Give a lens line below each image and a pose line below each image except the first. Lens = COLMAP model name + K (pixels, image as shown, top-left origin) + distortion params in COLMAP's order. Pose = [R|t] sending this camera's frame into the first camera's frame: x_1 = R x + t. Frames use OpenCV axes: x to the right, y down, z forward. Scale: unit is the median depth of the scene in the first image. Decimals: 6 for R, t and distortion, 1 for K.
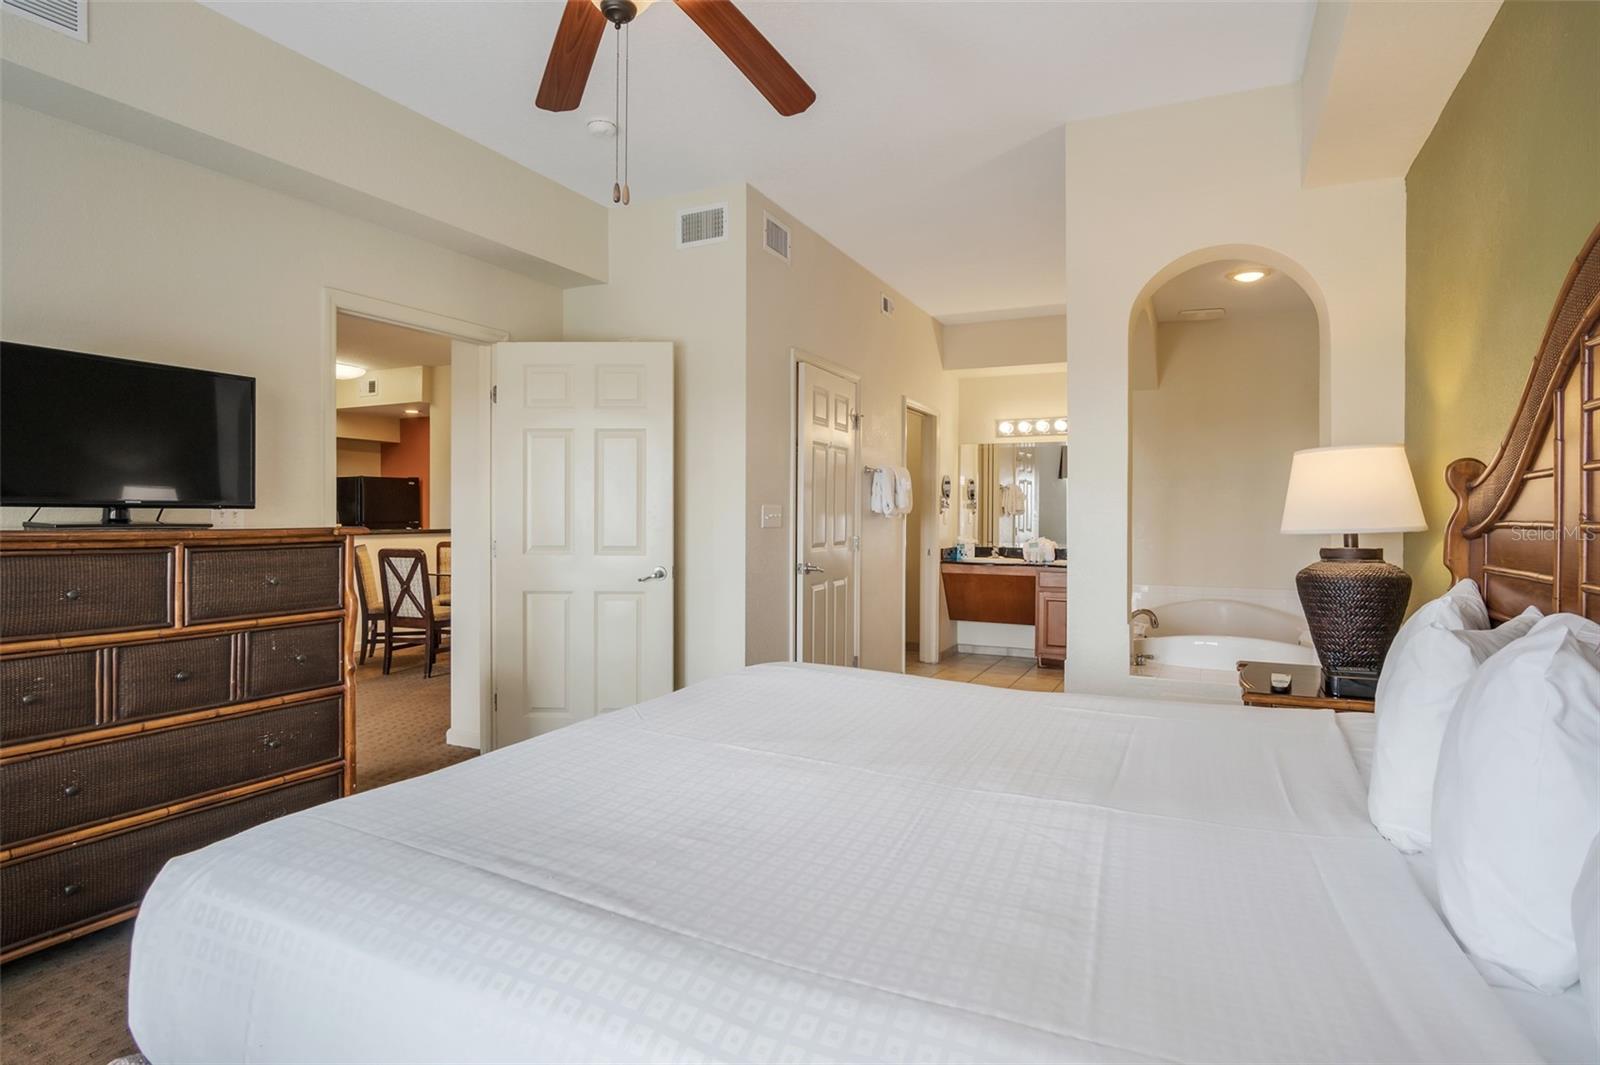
lens RADIAL K [[852.4, 0, 815.0], [0, 852.4, 514.5], [0, 0, 1]] dist [-0.011606, 0.000548]
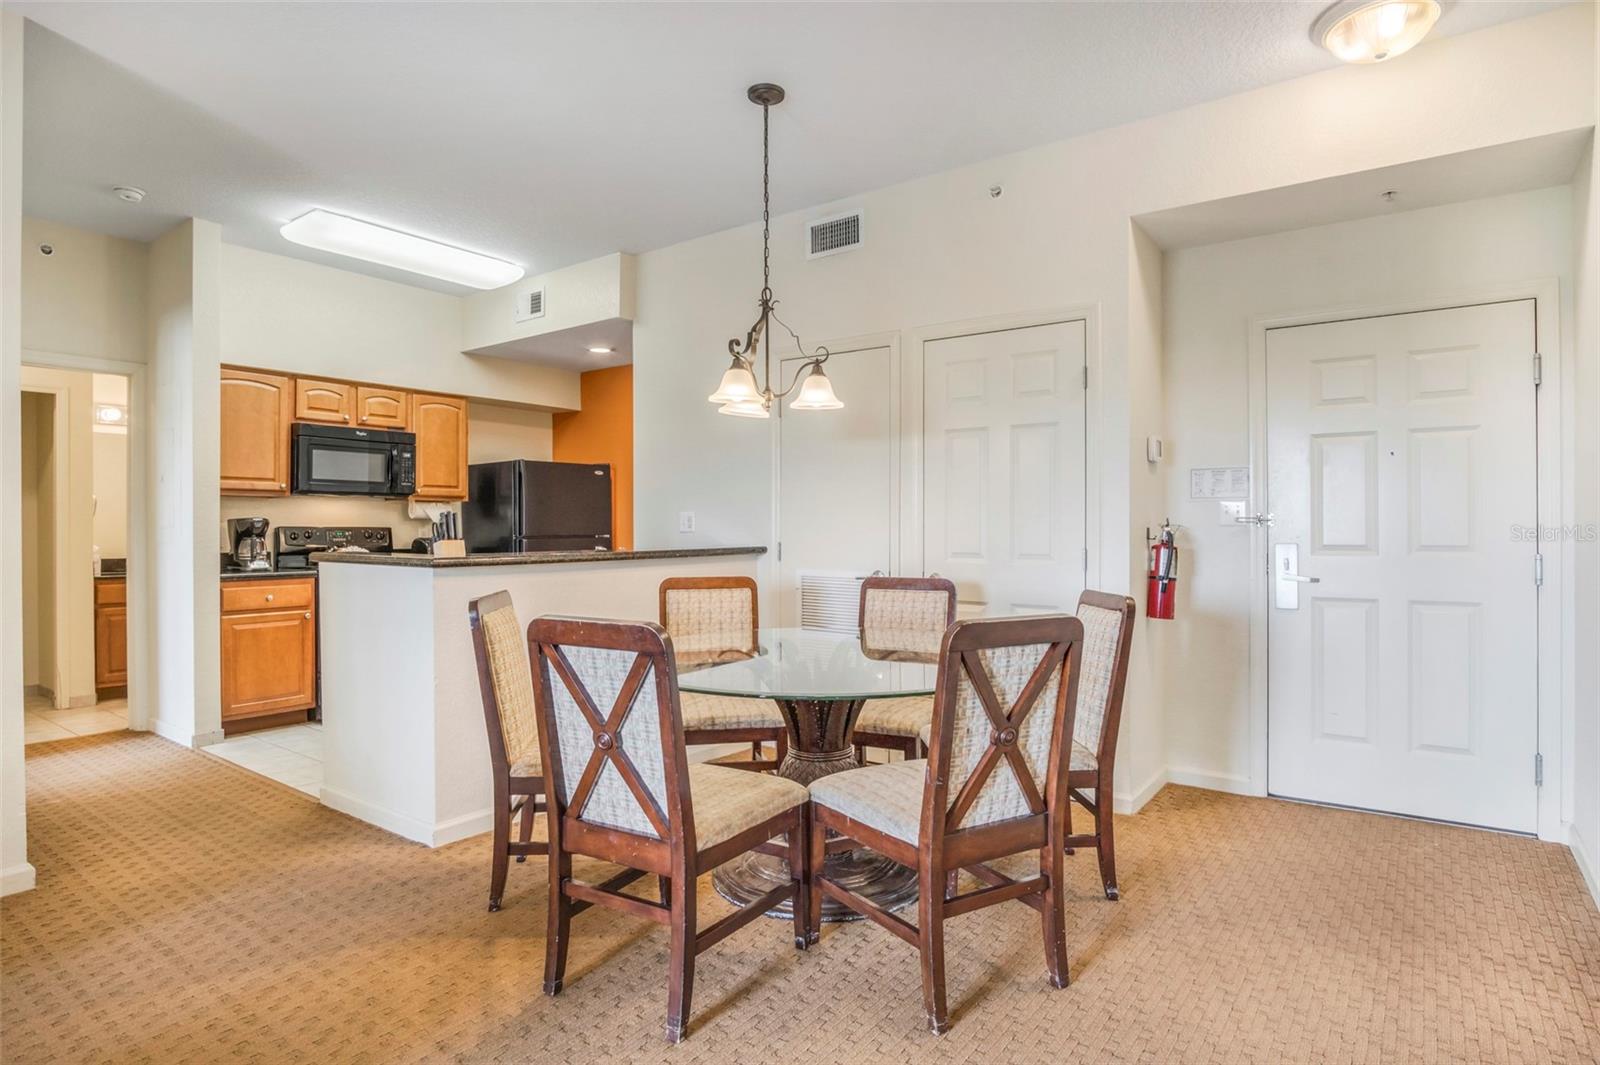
lens RADIAL K [[852.4, 0, 815.0], [0, 852.4, 514.5], [0, 0, 1]] dist [-0.011606, 0.000548]
pose [[0.983377, -0.012295, -0.181161, -0.319783], [0.009216, 0.999799, -0.017827, 0.007398], [0.181344, 0.015861, 0.983292, 0.644899]]
